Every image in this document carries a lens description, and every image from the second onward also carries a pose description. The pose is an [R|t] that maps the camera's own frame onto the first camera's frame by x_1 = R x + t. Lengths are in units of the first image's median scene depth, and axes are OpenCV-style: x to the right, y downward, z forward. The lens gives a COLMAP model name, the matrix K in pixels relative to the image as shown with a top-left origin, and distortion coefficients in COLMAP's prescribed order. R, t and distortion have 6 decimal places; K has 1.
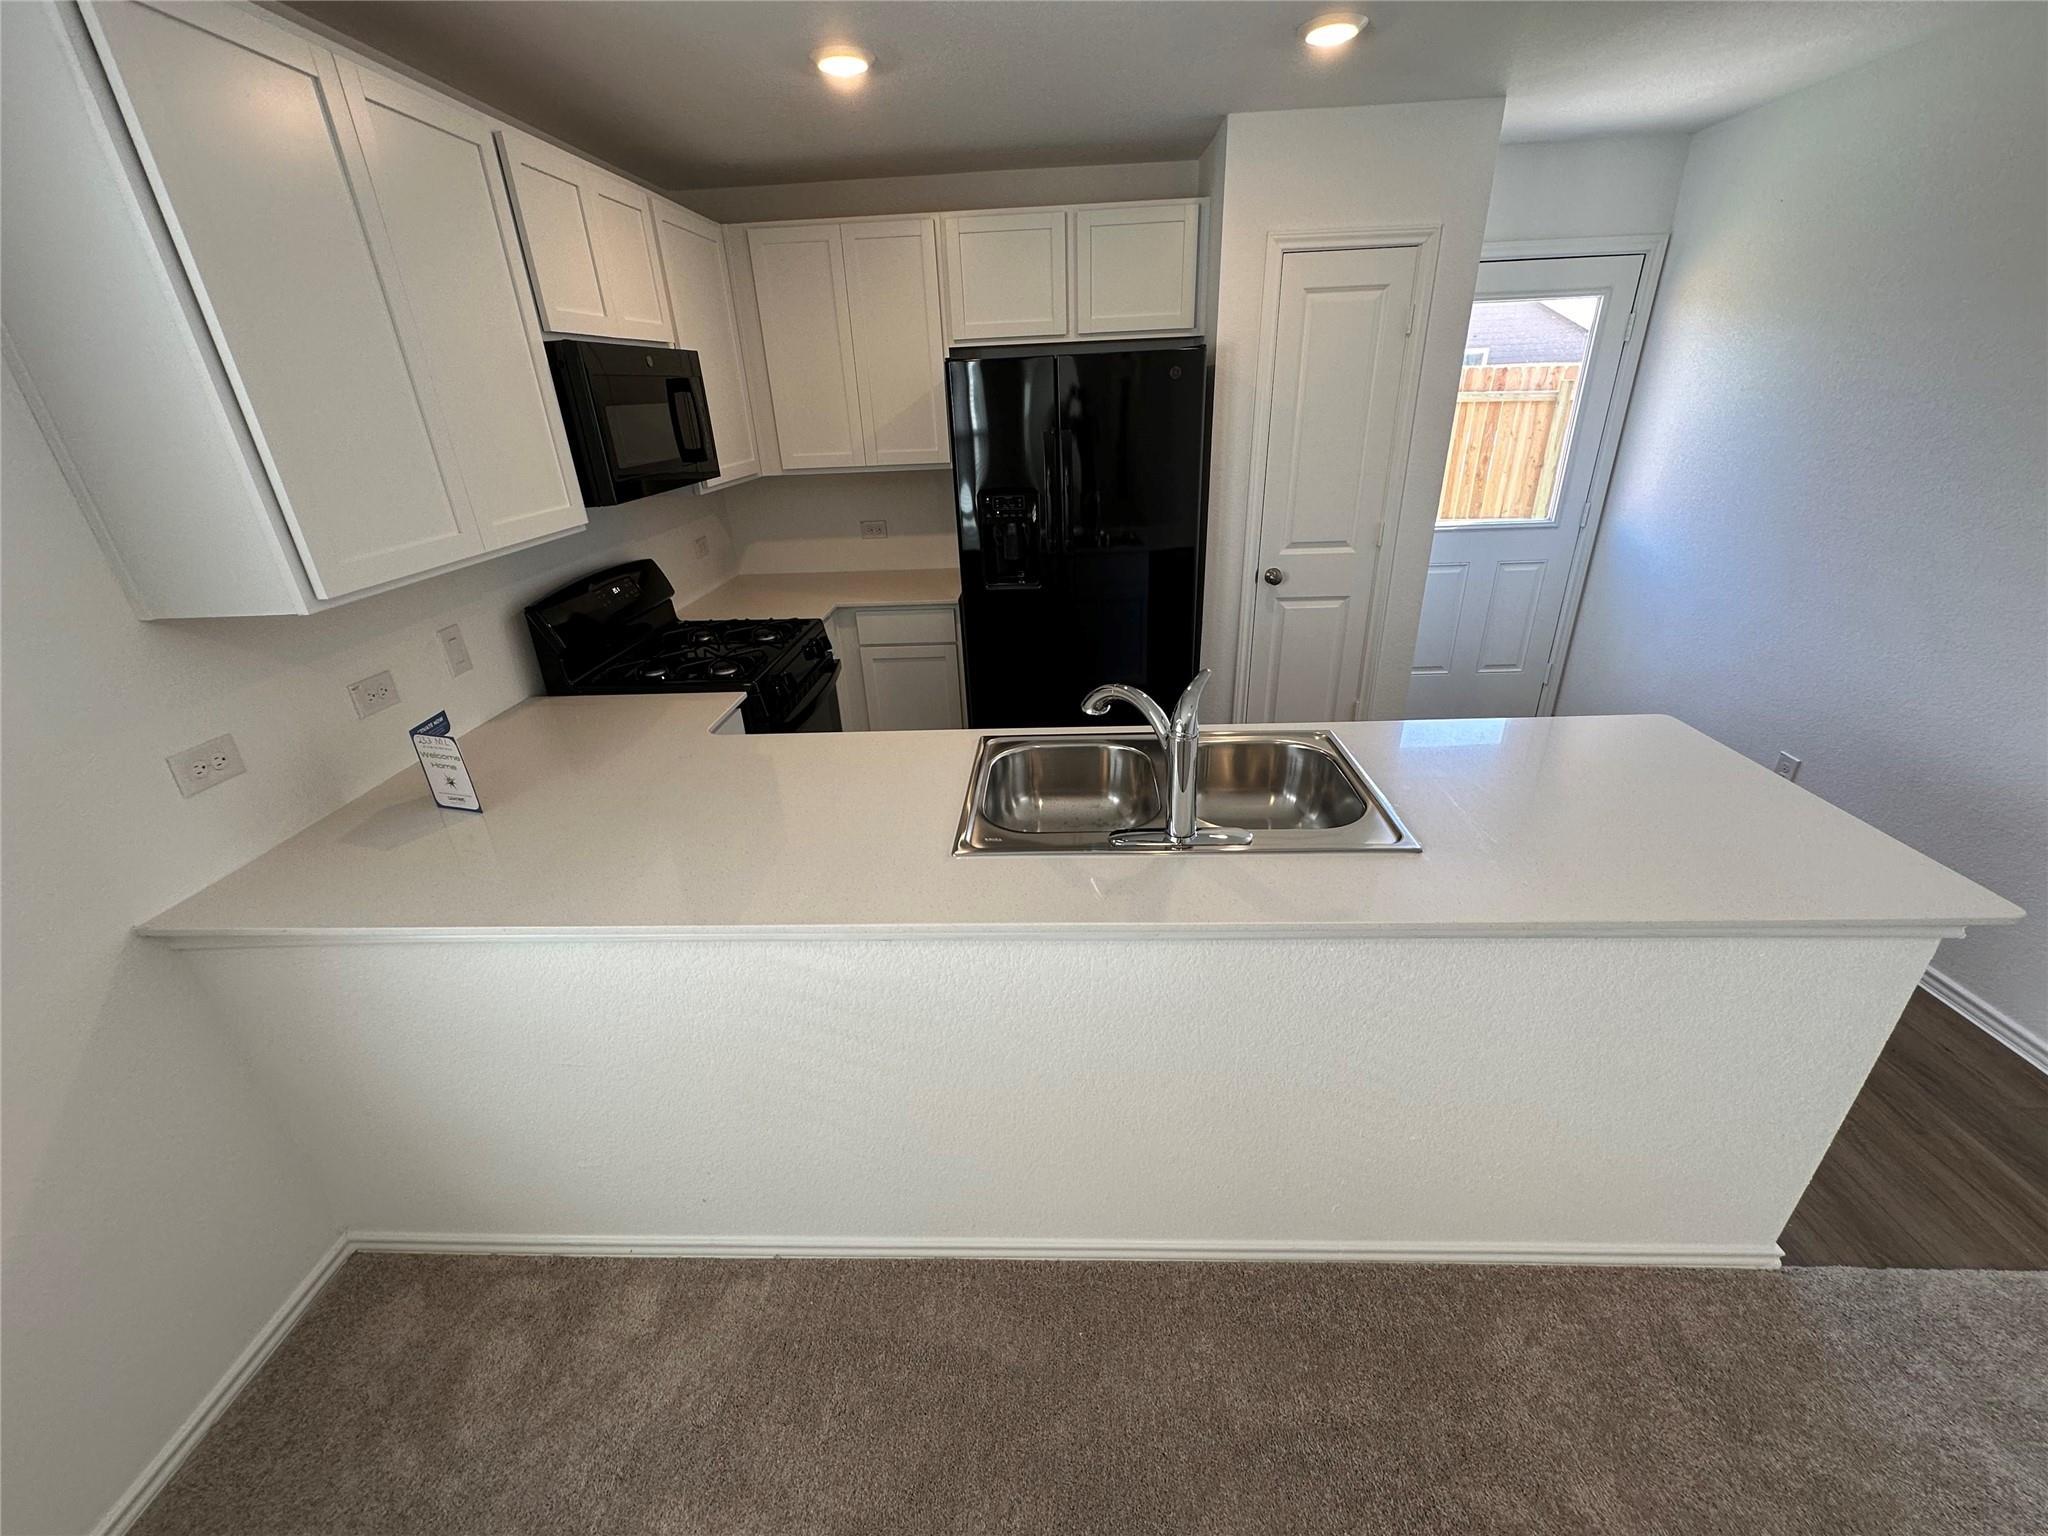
lens RADIAL K [[831.0, 0, 1024.0], [0, 831.0, 768.0], [0, 0, 1]] dist [-0.002430, 0.000000]
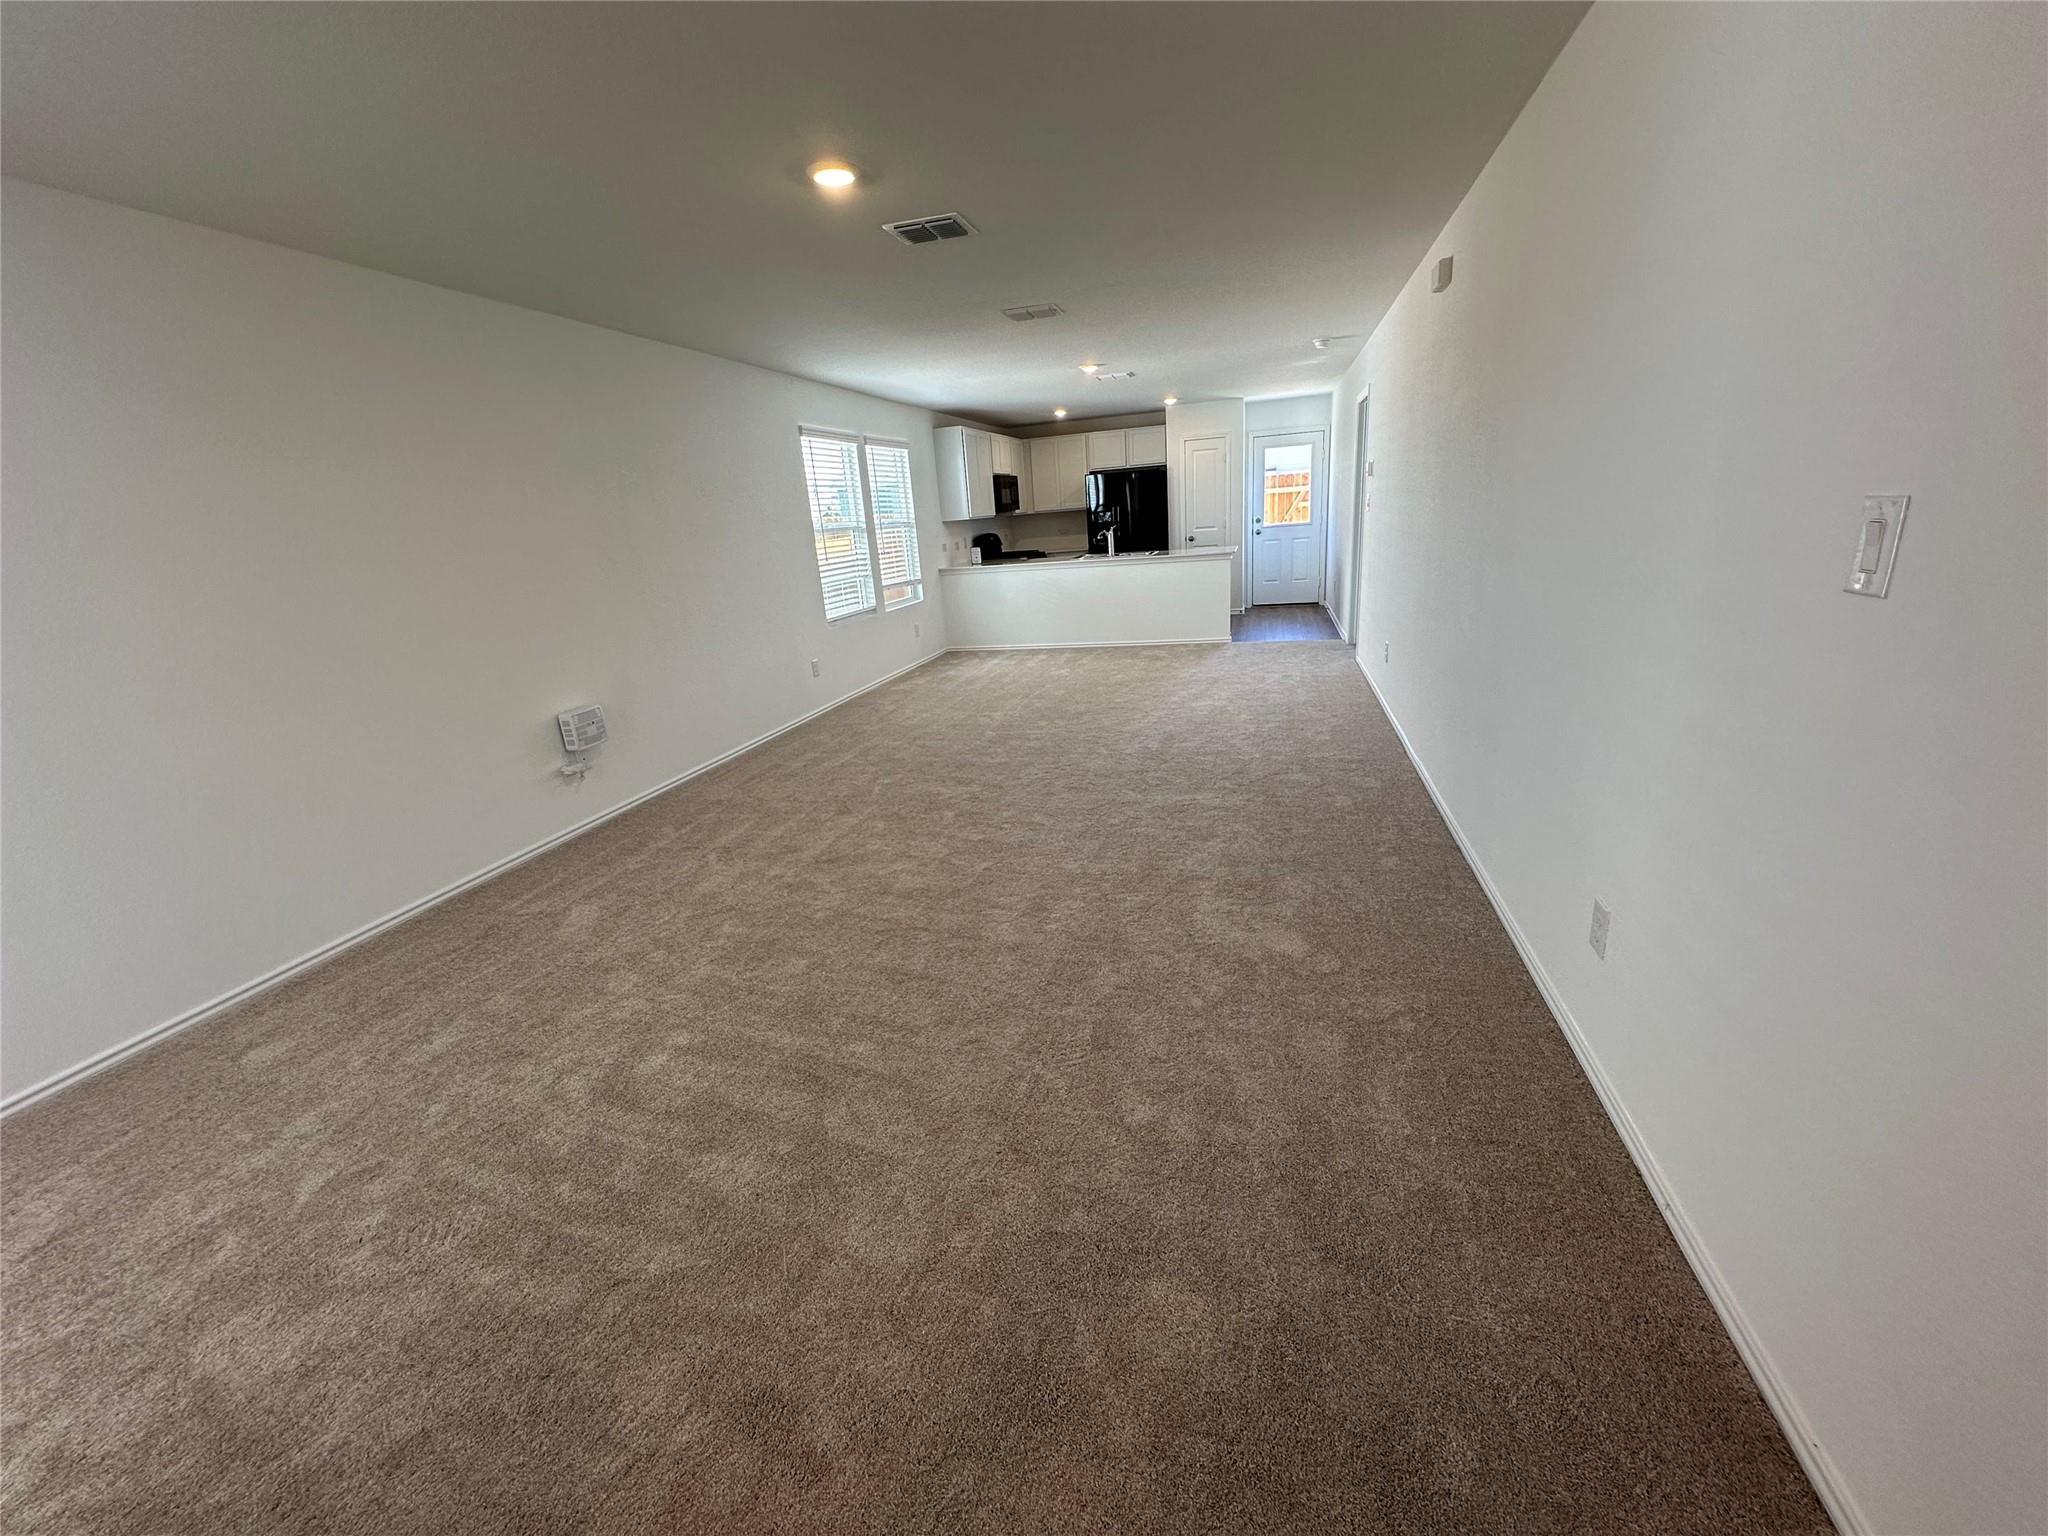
lens RADIAL K [[818.9, 0, 1024.0], [0, 818.9, 768.0], [0, 0, 1]] dist [-0.021111, -0.000026]
pose [[0.972022, 0.036049, -0.232107, 0.460093], [-0.062766, 0.992084, -0.108769, 1.029044], [0.226349, 0.120294, 0.966590, -2.049548]]
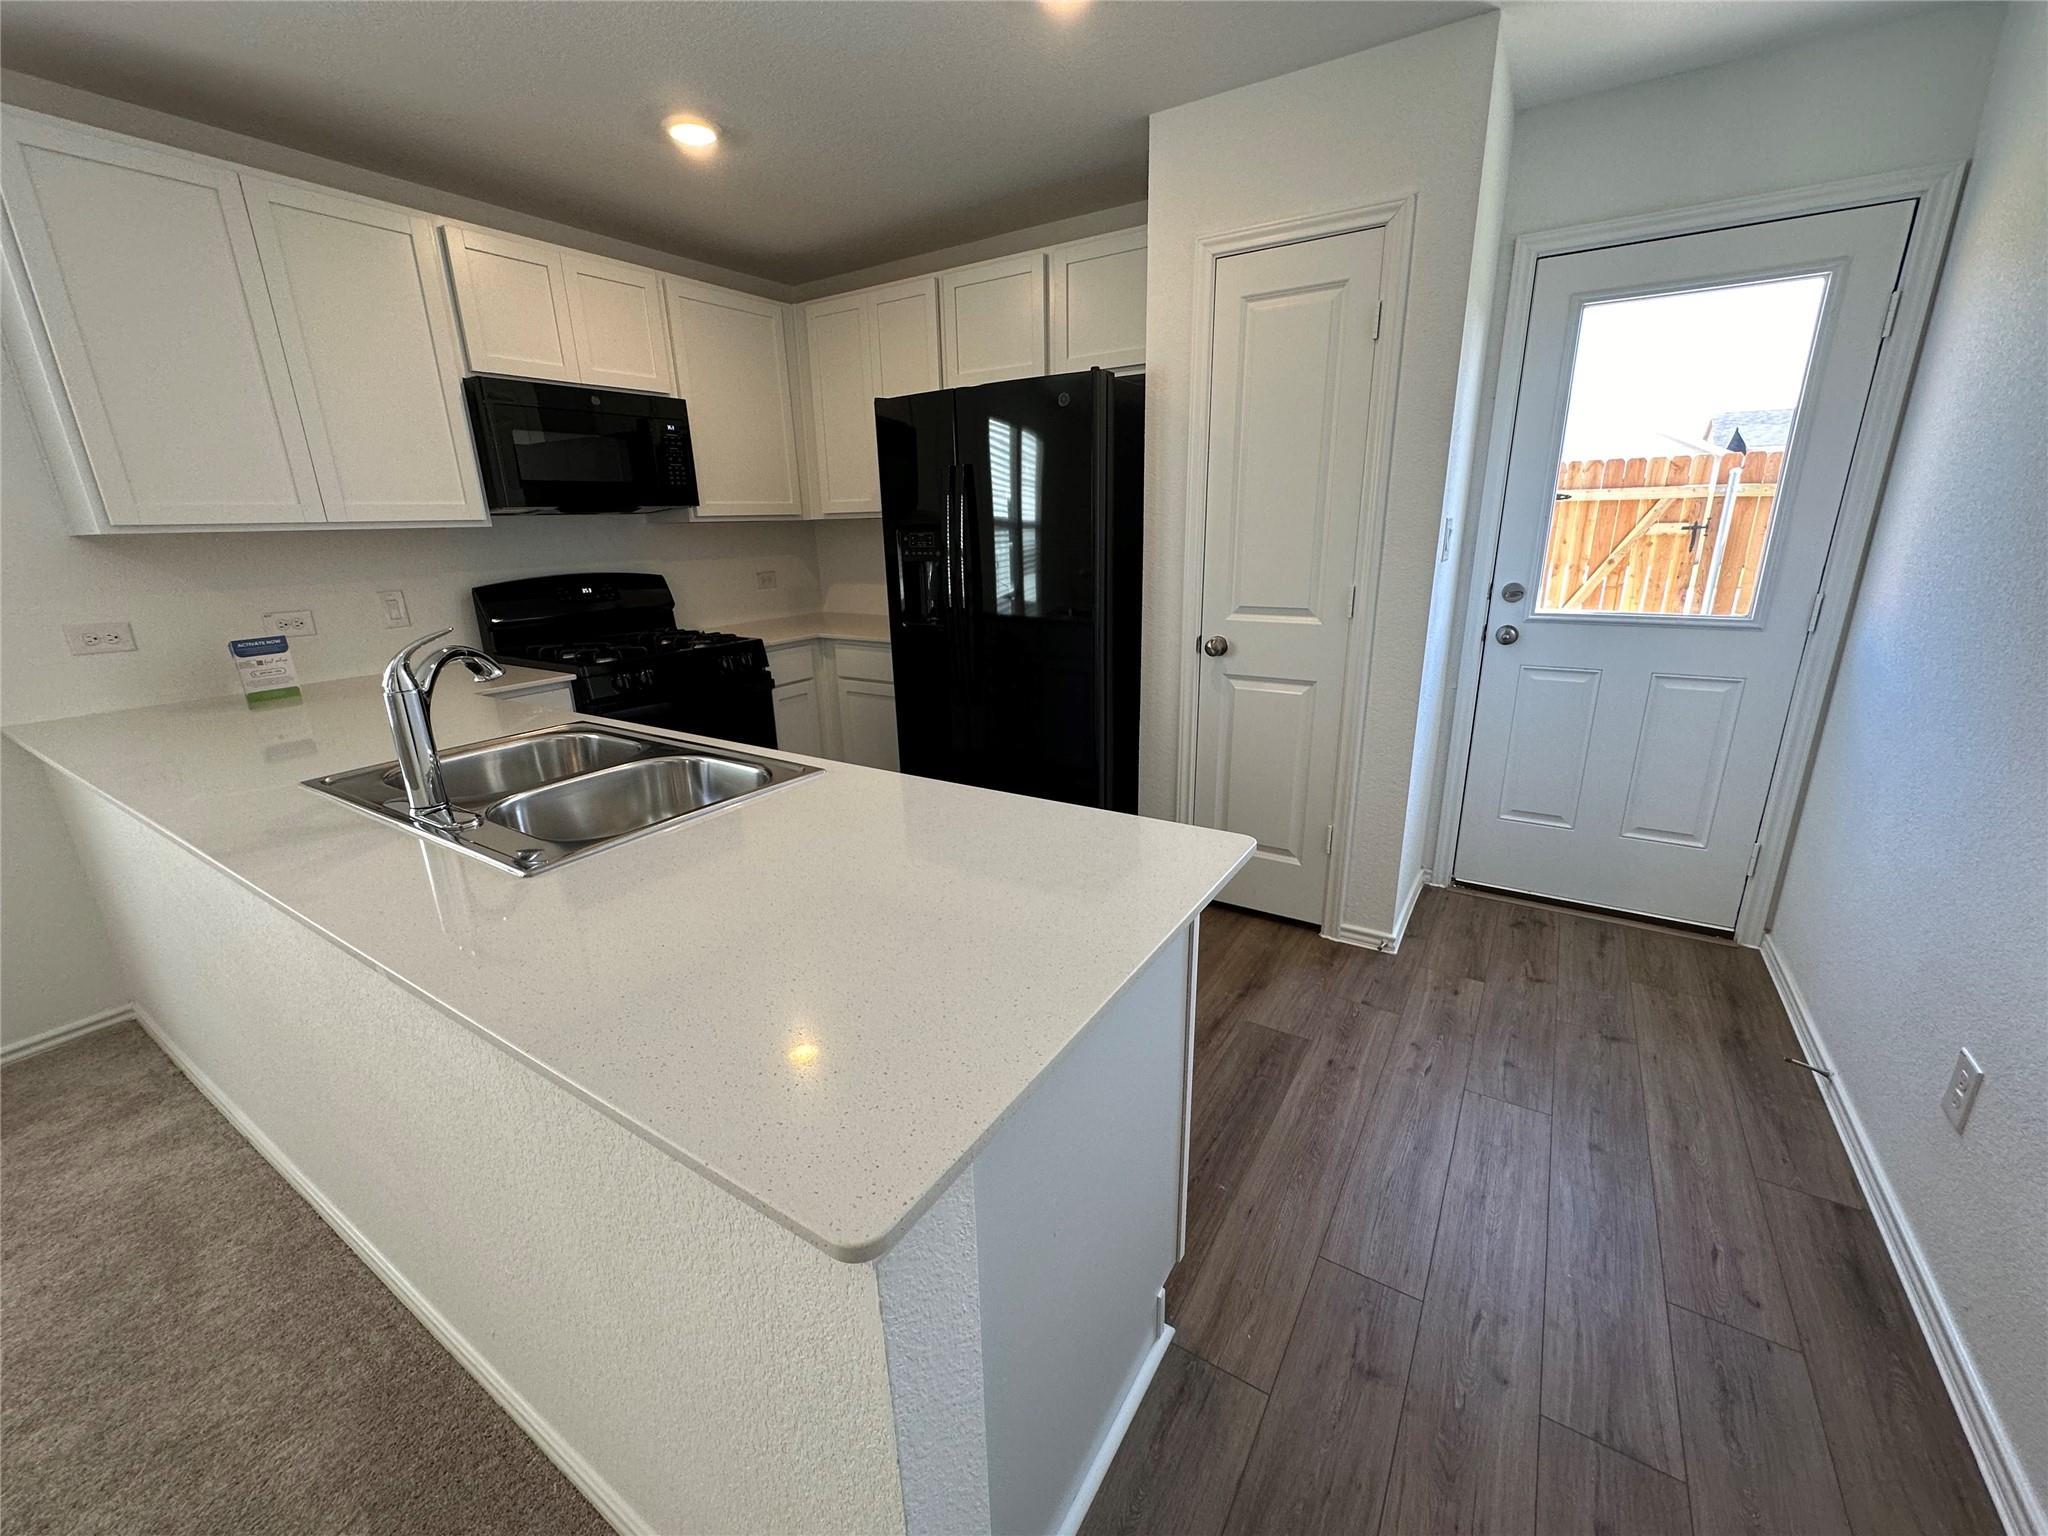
lens RADIAL K [[817.4, 0, 1024.0], [0, 817.4, 768.0], [0, 0, 1]] dist [-0.004868, 0.000077]
pose [[0.861850, 0.164970, -0.479583, 0.576858], [-0.221653, 0.973048, -0.063613, -0.025348], [0.456163, 0.161126, 0.875188, 0.256638]]
